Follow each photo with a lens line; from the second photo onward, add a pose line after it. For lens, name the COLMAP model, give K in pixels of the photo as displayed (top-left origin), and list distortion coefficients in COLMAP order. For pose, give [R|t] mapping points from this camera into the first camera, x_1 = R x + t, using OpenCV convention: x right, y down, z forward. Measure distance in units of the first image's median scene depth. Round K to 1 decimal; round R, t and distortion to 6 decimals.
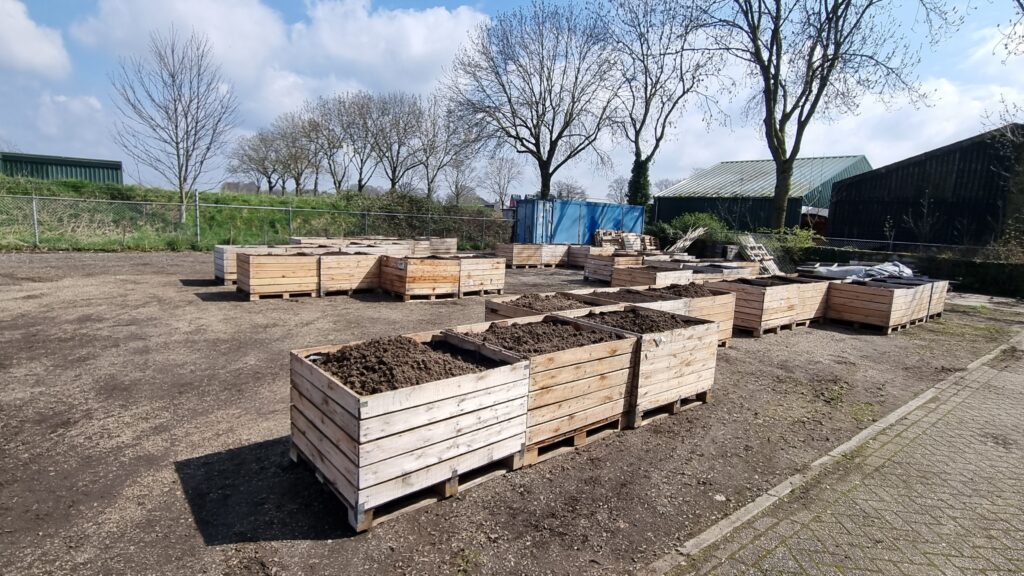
lens RADIAL K [[491.4, 0, 512.0], [0, 491.4, 288.0], [0, 0, 1]] dist [0.000019, 0.000097]
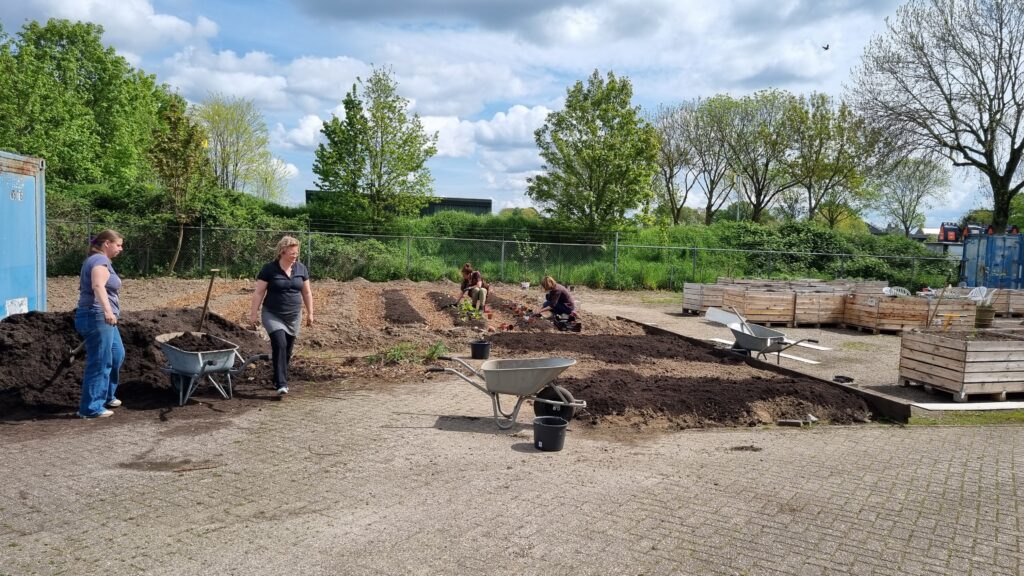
lens RADIAL K [[768.6, 0, 512.0], [0, 768.6, 288.0], [0, 0, 1]] dist [0.028925, -0.004615]
pose [[0.892049, 0.017889, -0.451584, -0.055129], [-0.061104, 0.994815, -0.081293, 0.038272], [0.447789, 0.100111, 0.888517, -0.308867]]
